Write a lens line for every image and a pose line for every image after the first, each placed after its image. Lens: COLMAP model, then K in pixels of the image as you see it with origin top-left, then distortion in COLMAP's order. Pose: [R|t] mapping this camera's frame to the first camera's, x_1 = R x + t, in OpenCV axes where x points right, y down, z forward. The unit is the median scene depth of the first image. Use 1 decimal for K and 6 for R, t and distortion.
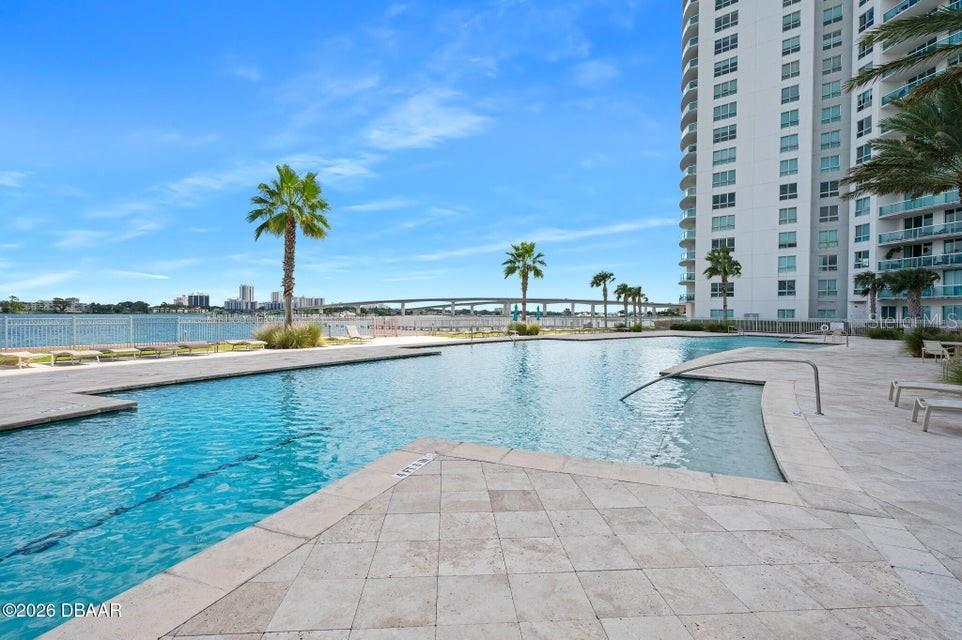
lens RADIAL K [[449.1, 0, 479.6], [0, 449.1, 316.9], [0, 0, 1]] dist [0.004490, 0.000794]
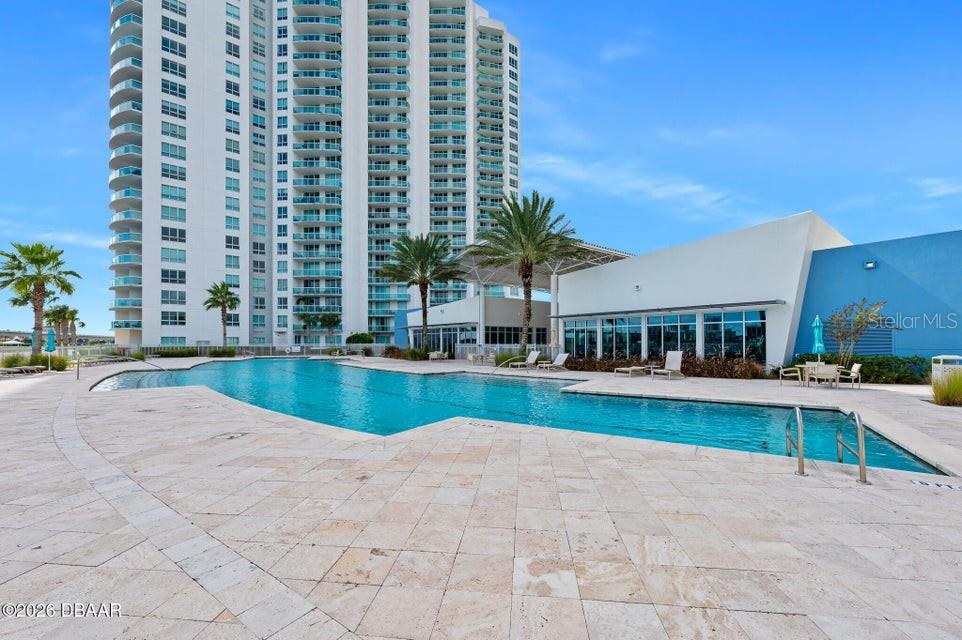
lens RADIAL K [[396.0, 0, 480.5], [0, 396.0, 340.1], [0, 0, 1]] dist [-0.001557, -0.000223]
pose [[0.177622, -0.002698, 0.984095, -0.269793], [0.011182, 0.999937, 0.000723, -0.001519], [-0.984035, 0.010875, 0.177641, 0.133723]]
